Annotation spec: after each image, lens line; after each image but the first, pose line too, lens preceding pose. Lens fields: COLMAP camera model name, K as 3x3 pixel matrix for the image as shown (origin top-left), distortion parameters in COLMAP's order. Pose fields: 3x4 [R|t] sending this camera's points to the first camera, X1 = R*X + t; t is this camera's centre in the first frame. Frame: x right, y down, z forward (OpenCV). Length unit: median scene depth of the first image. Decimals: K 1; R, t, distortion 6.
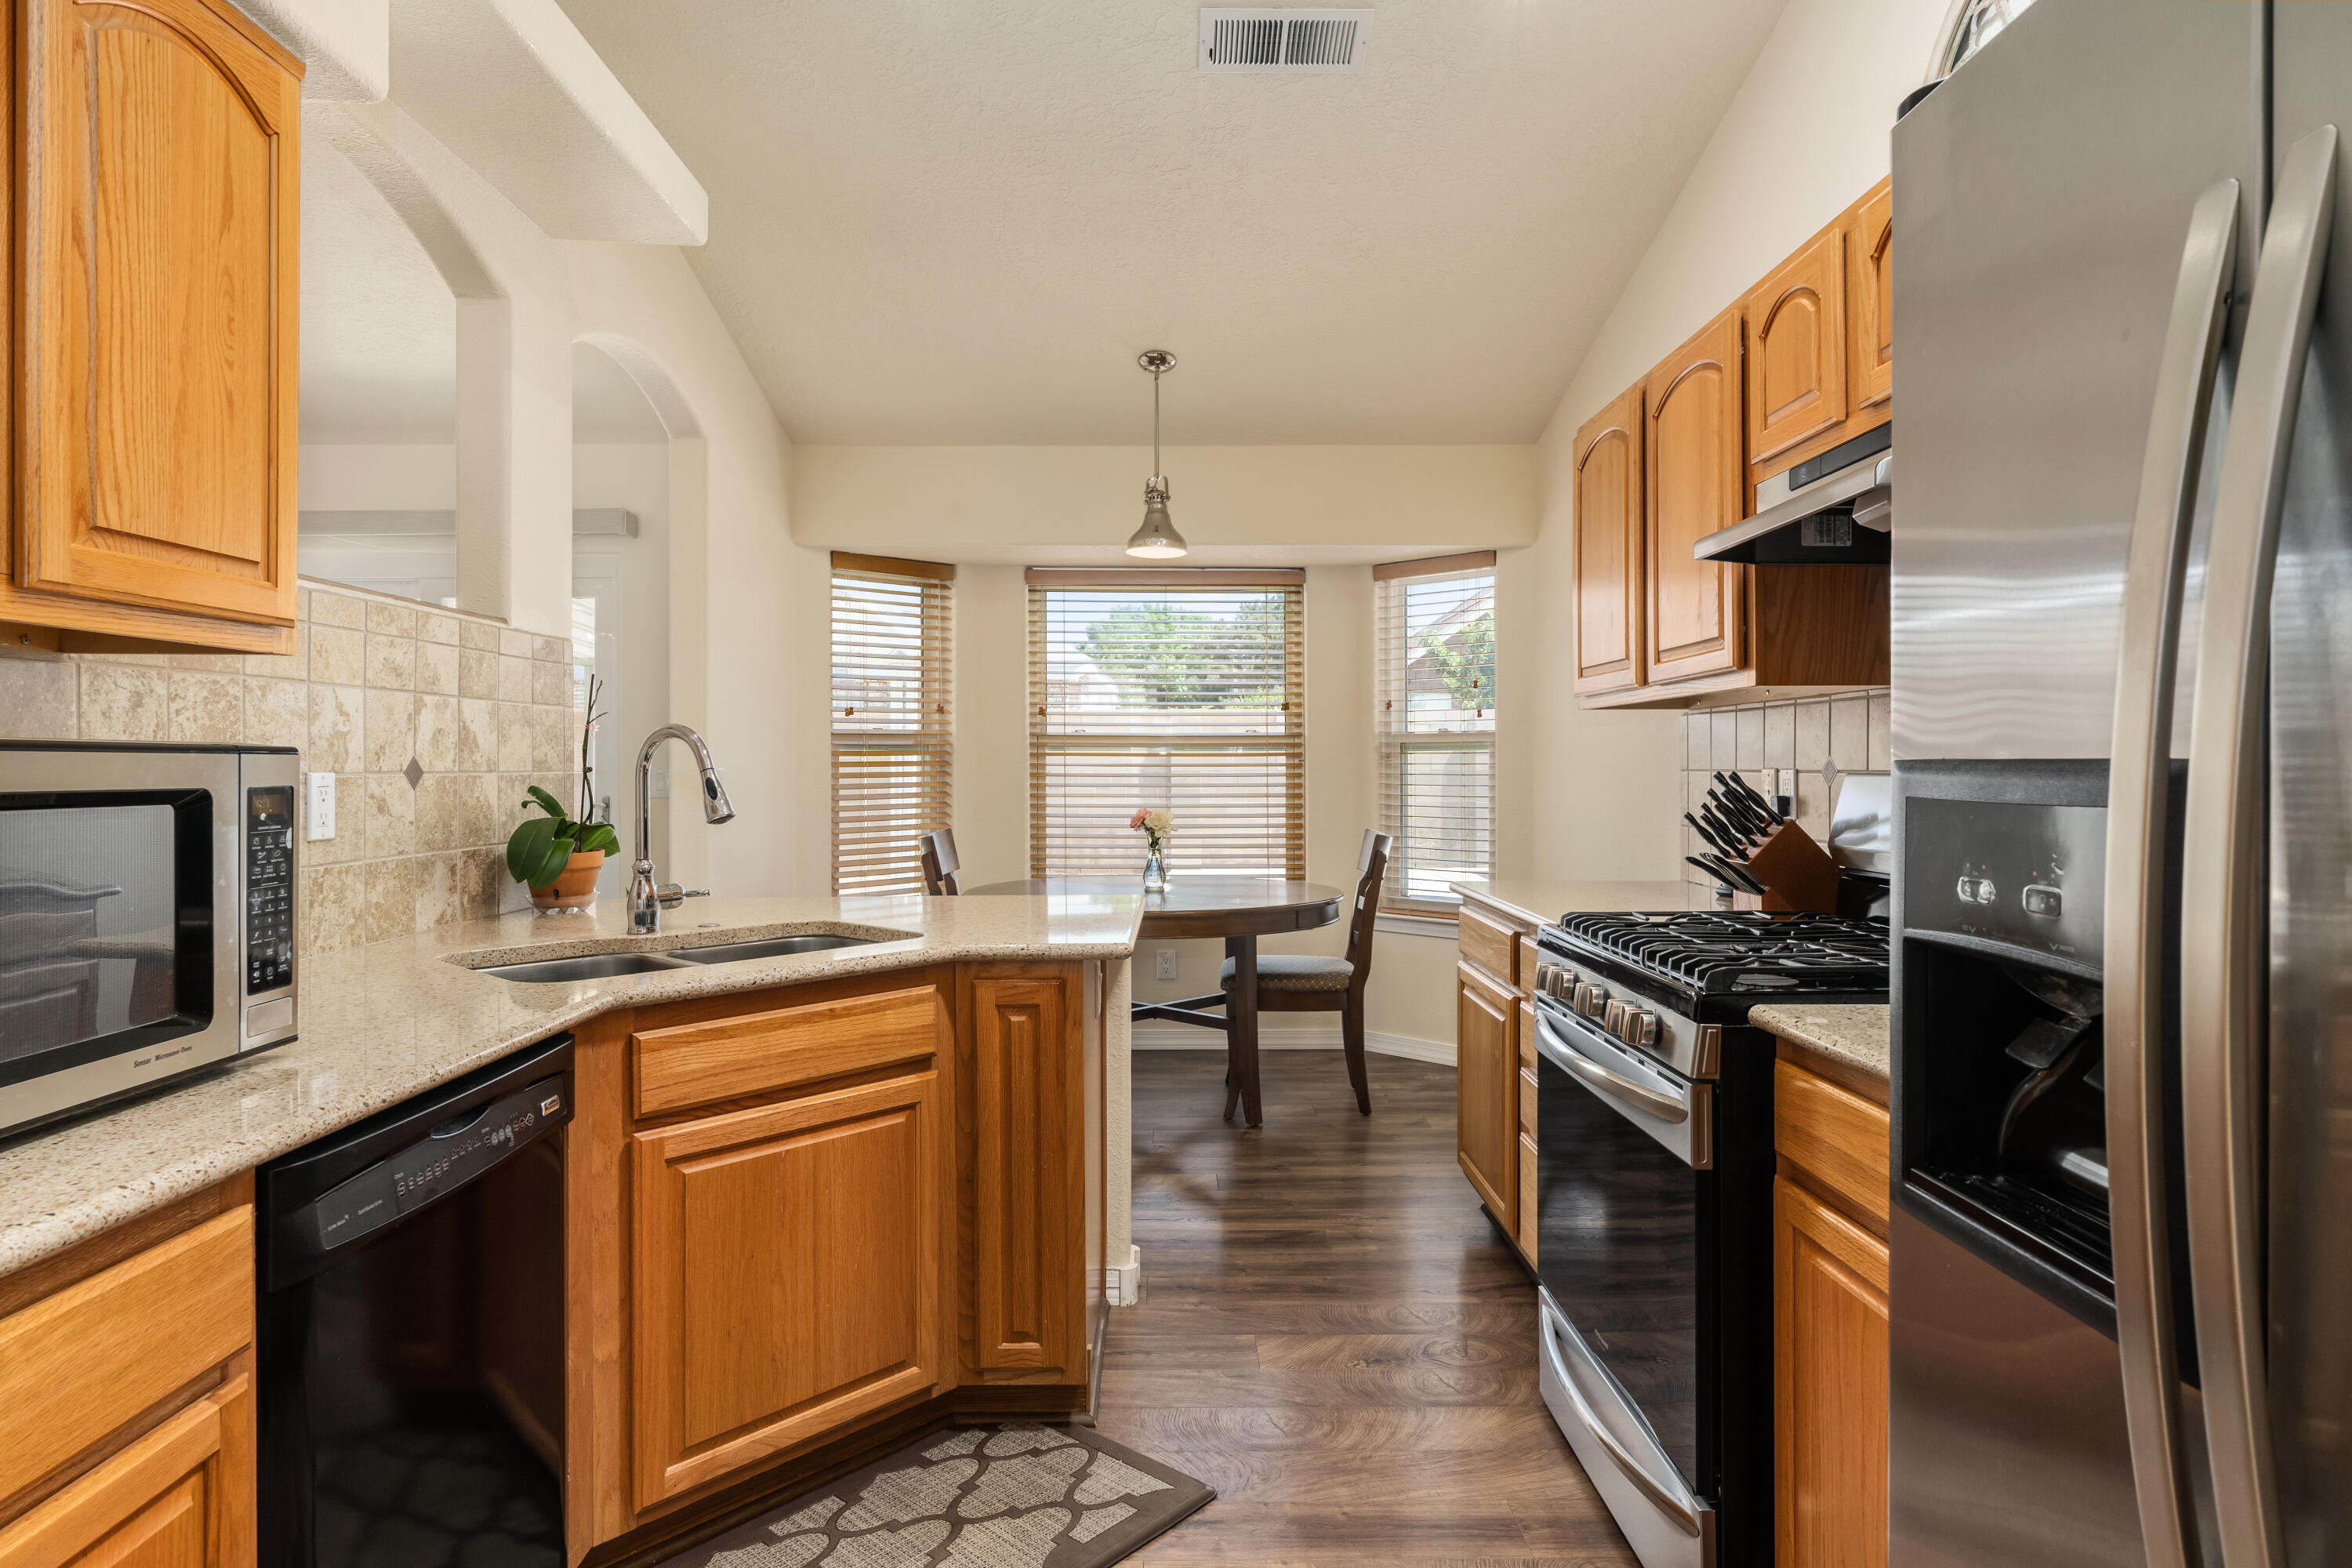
lens RADIAL K [[1312.9, 0, 1179.9], [0, 1312.9, 769.3], [0, 0, 1]] dist [-0.005634, 0.004038]
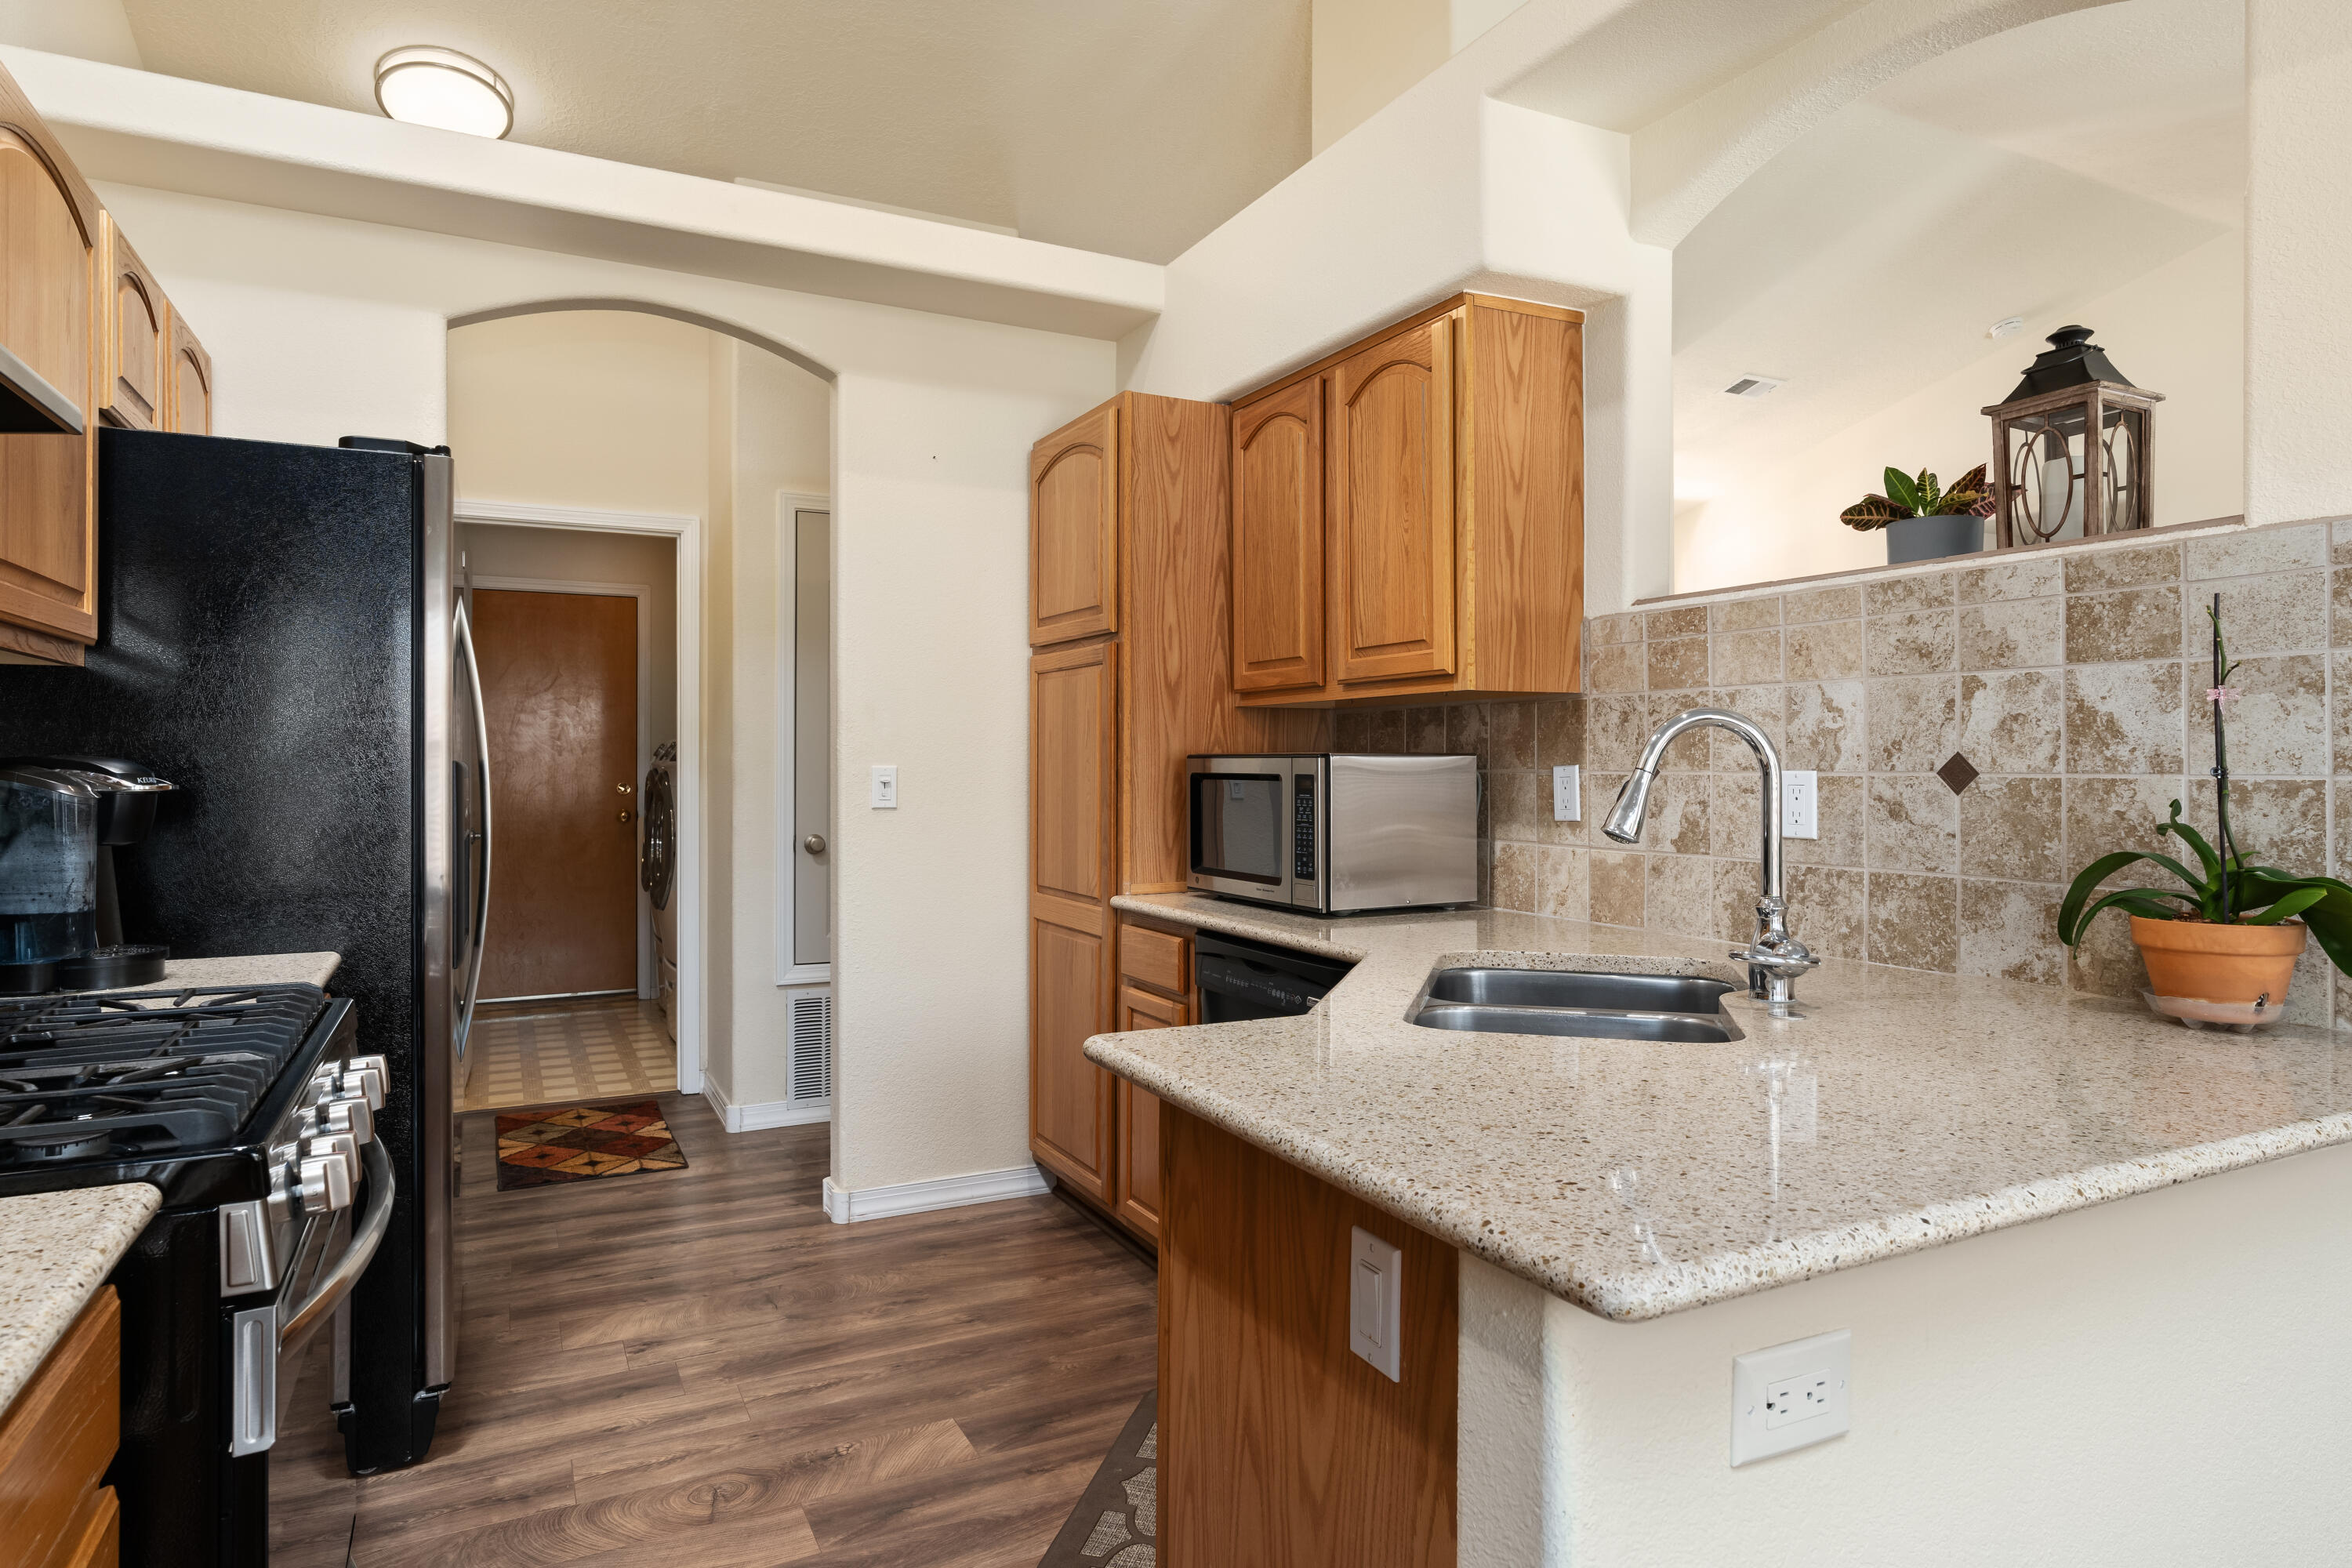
lens RADIAL K [[1347.7, 0, 1179.2], [0, 1347.7, 759.2], [0, 0, 1]] dist [-0.001937, 0.000908]
pose [[-0.895389, 0.000526, -0.445284, 0.205614], [0.000288, 1.000000, 0.000602, -0.006431], [0.445284, 0.000411, -0.895389, 1.523097]]
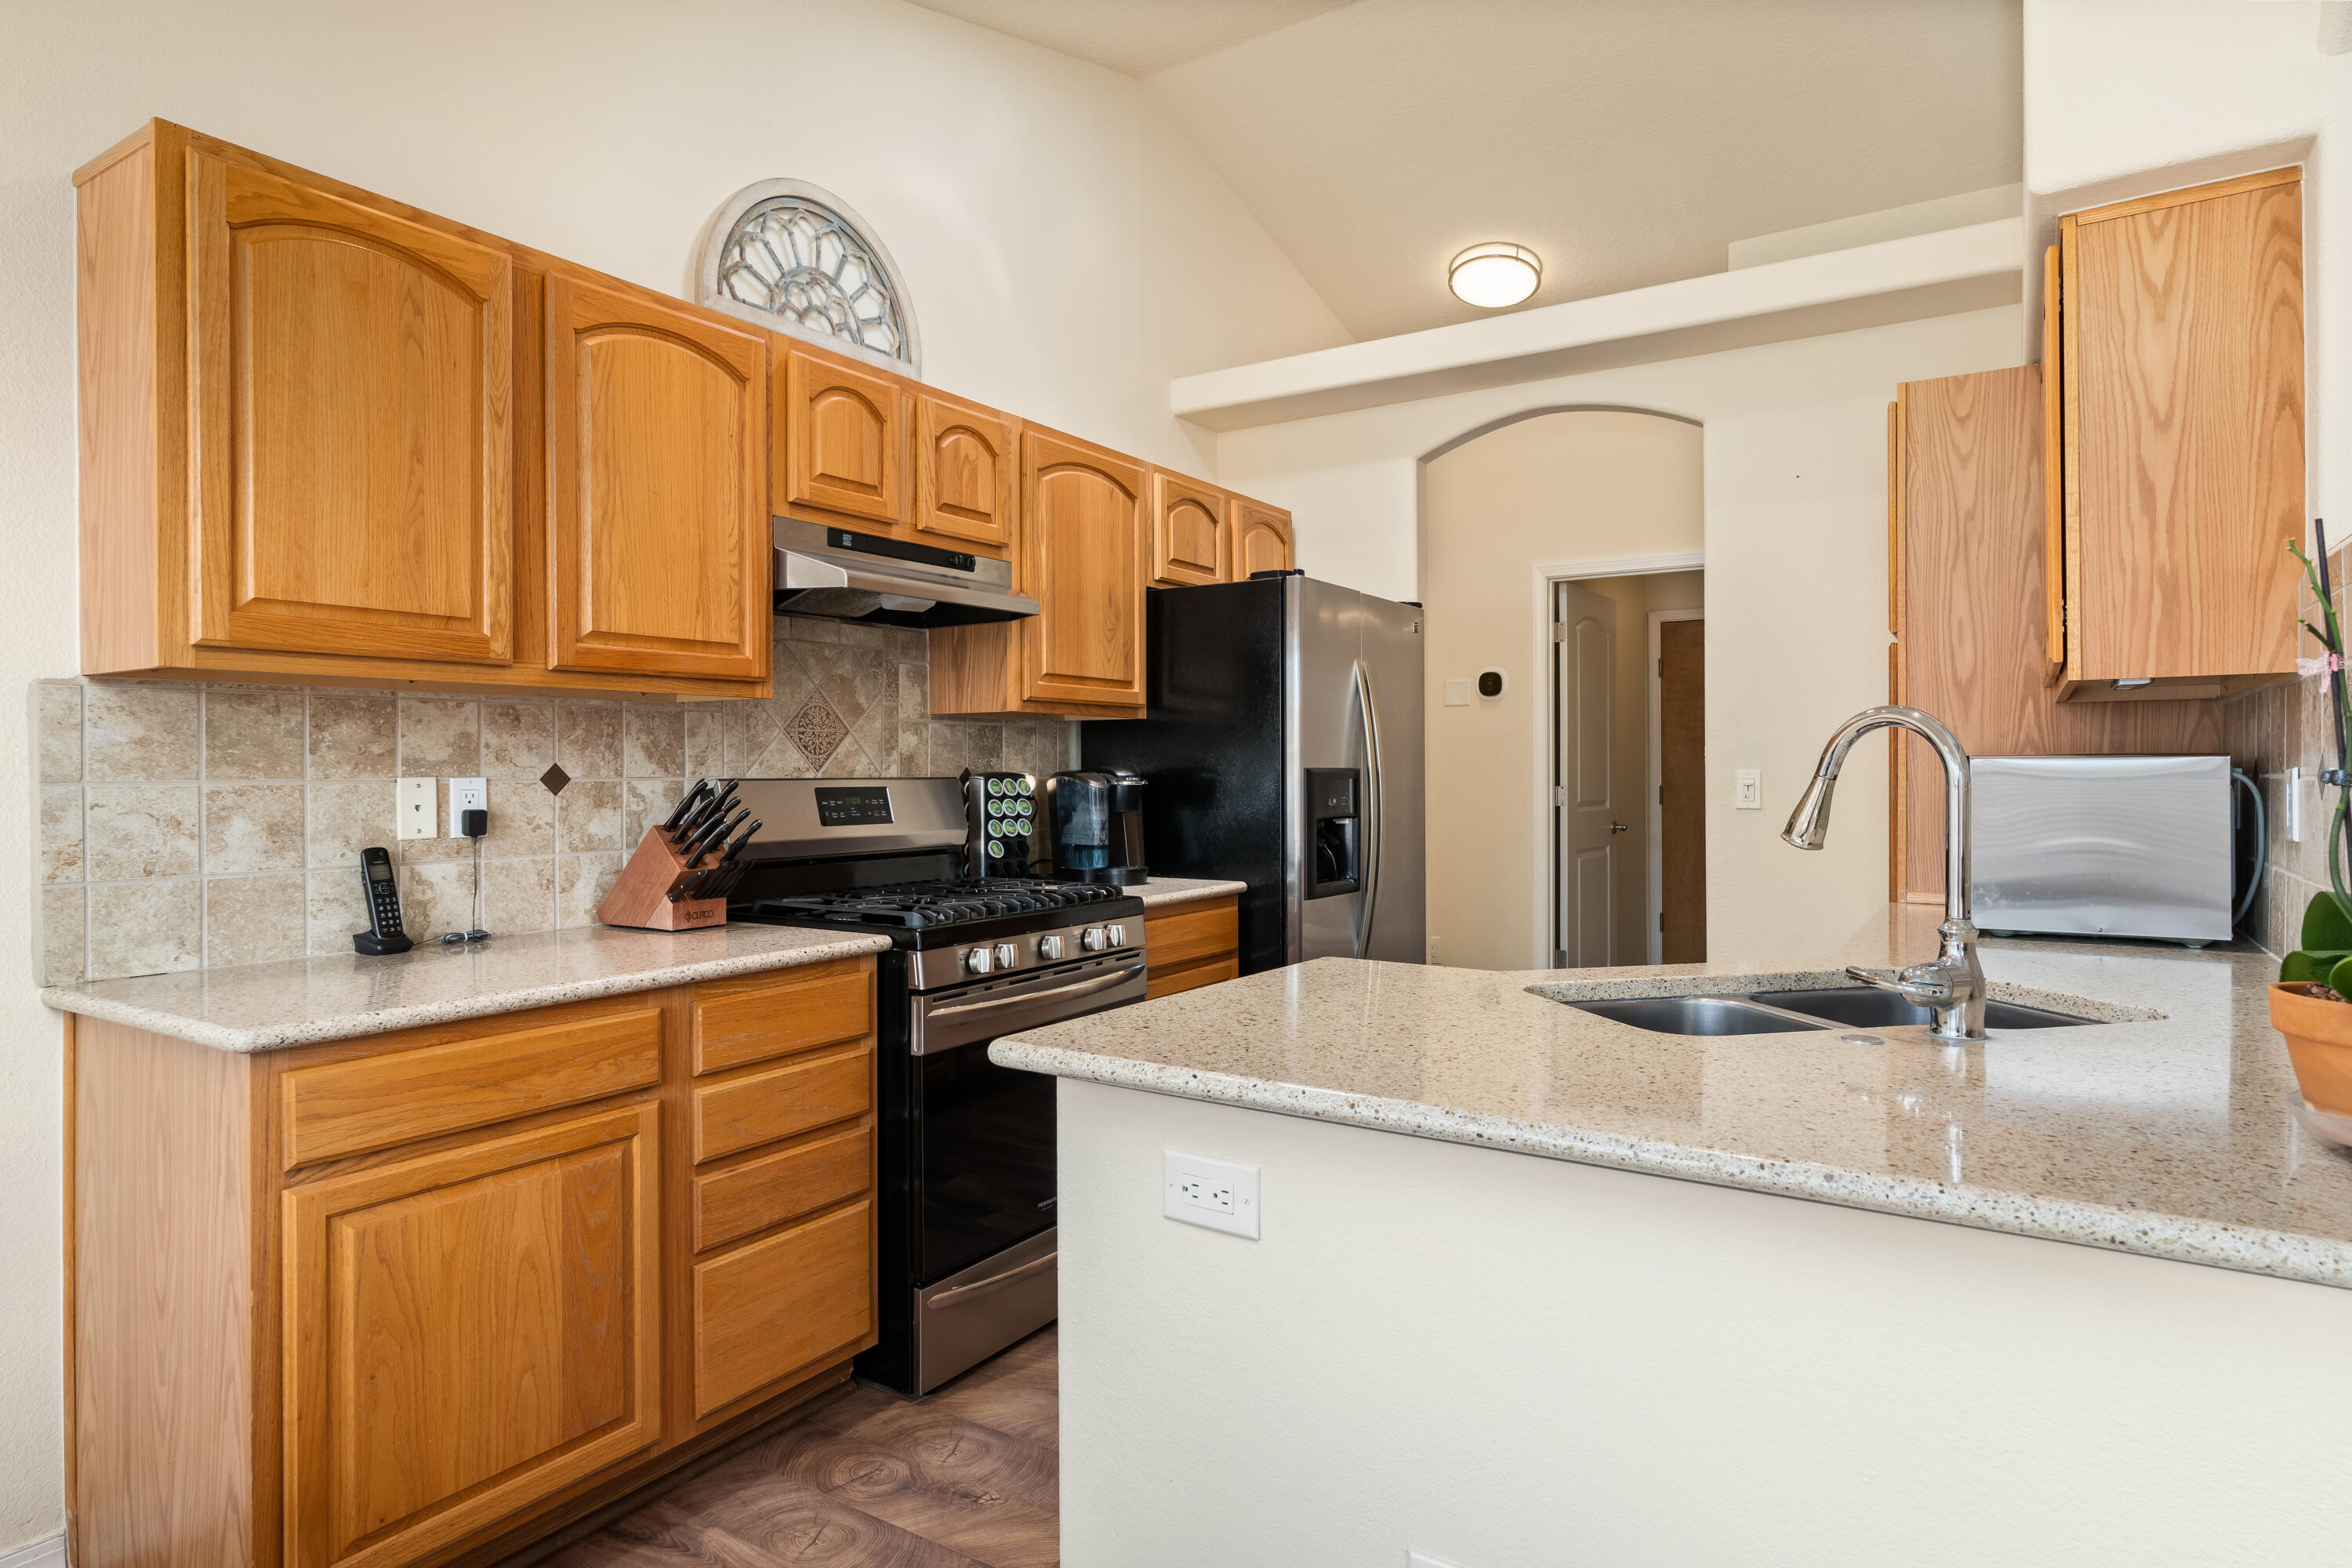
lens RADIAL K [[1312.9, 0, 1179.9], [0, 1312.9, 769.3], [0, 0, 1]] dist [-0.005634, 0.004038]
pose [[-0.837348, 0.004102, 0.546655, -0.443895], [0.005011, 0.999987, 0.000172, -0.003304], [-0.546648, 0.002883, -0.837358, 1.737775]]
